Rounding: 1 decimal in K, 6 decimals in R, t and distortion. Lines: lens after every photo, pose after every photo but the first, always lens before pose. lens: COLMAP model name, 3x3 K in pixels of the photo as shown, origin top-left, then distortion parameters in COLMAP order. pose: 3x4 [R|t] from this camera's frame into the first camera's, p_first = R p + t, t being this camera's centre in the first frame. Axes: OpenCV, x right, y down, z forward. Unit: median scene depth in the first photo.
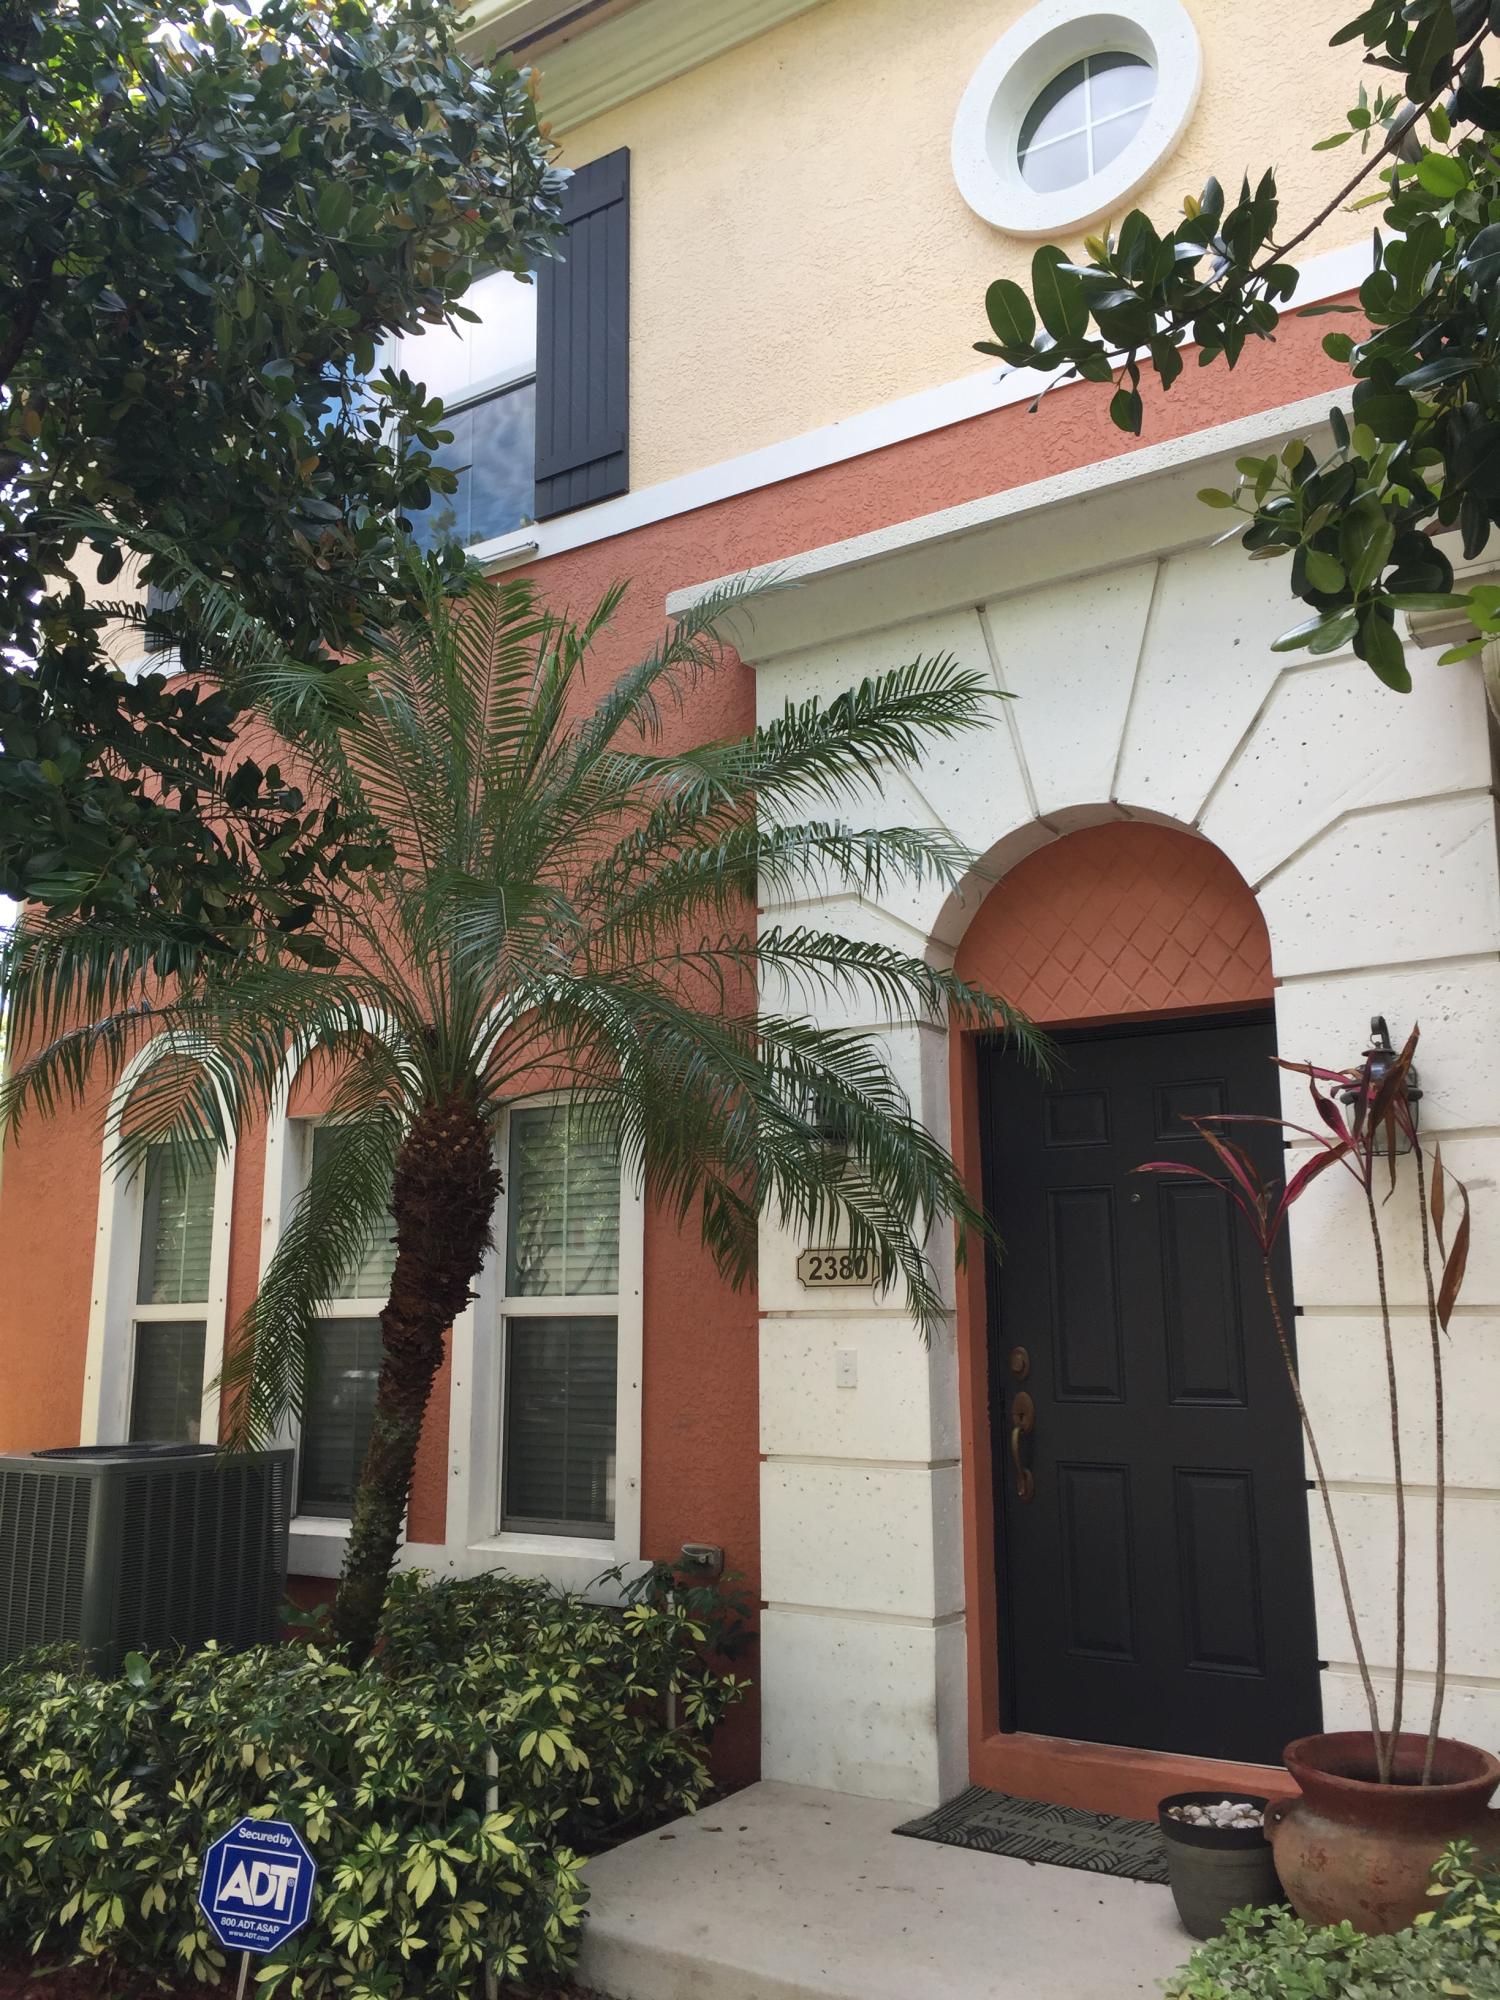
lens RADIAL K [[1721.6, 0, 753.8], [0, 1721.6, 999.2], [0, 0, 1]] dist [0.086235, -0.121470]
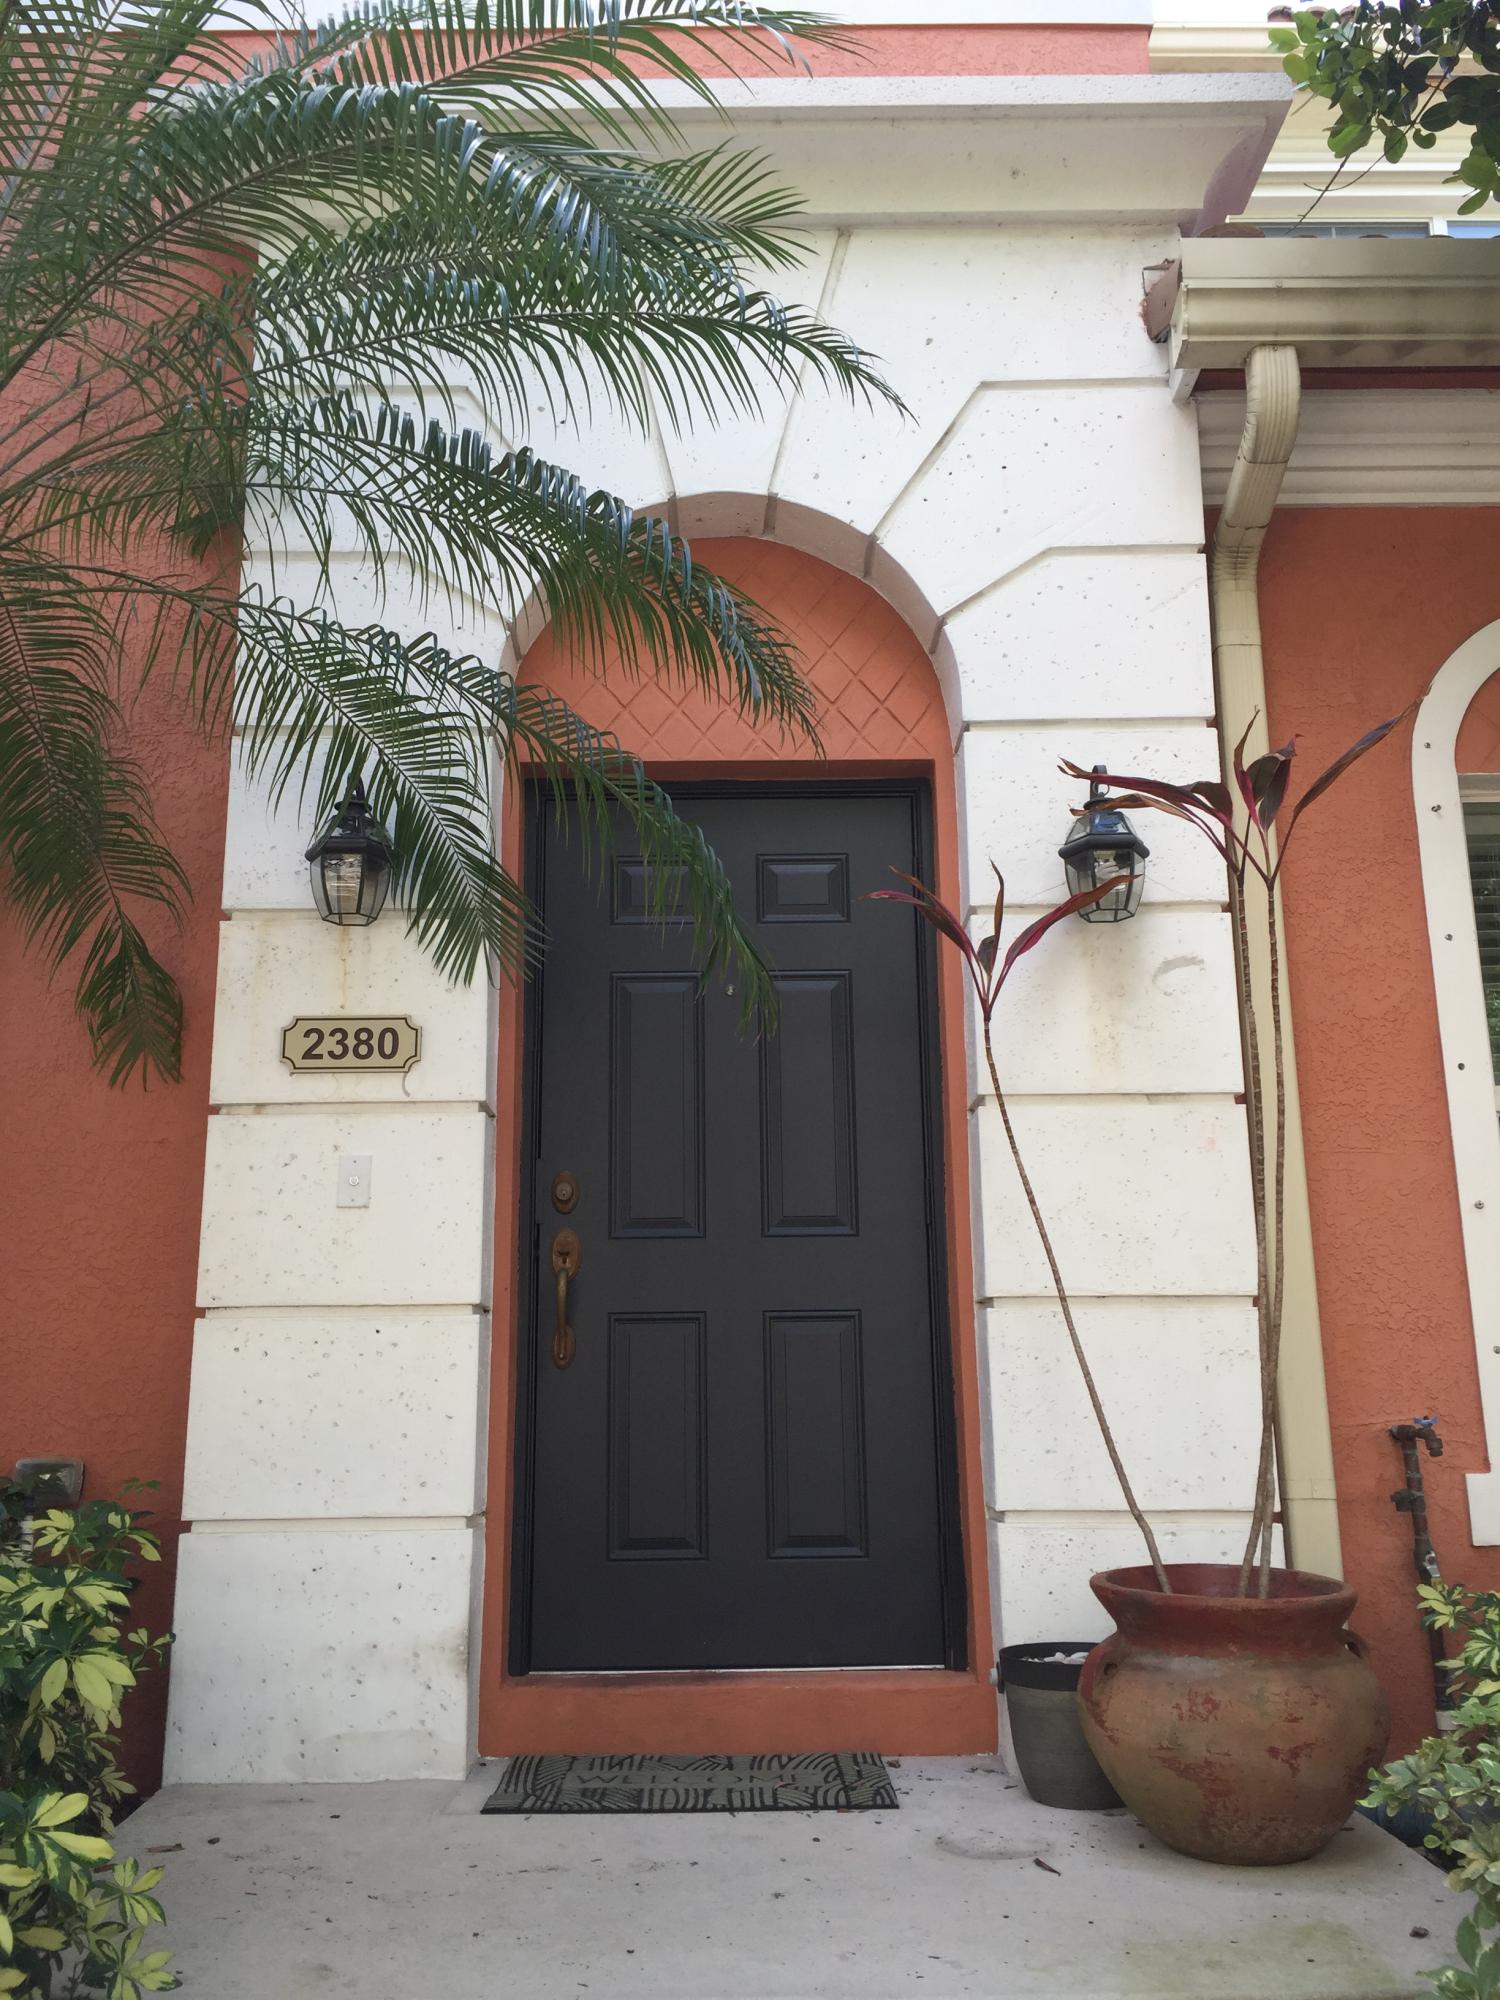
lens RADIAL K [[1721.6, 0, 745.8], [0, 1721.6, 998.1], [0, 0, 1]] dist [0.086235, -0.121470]
pose [[0.829855, 0.124589, 0.543893, -0.215684], [-0.097773, 0.992140, -0.078090, 0.184957], [-0.549347, 0.011625, 0.835514, 0.327692]]
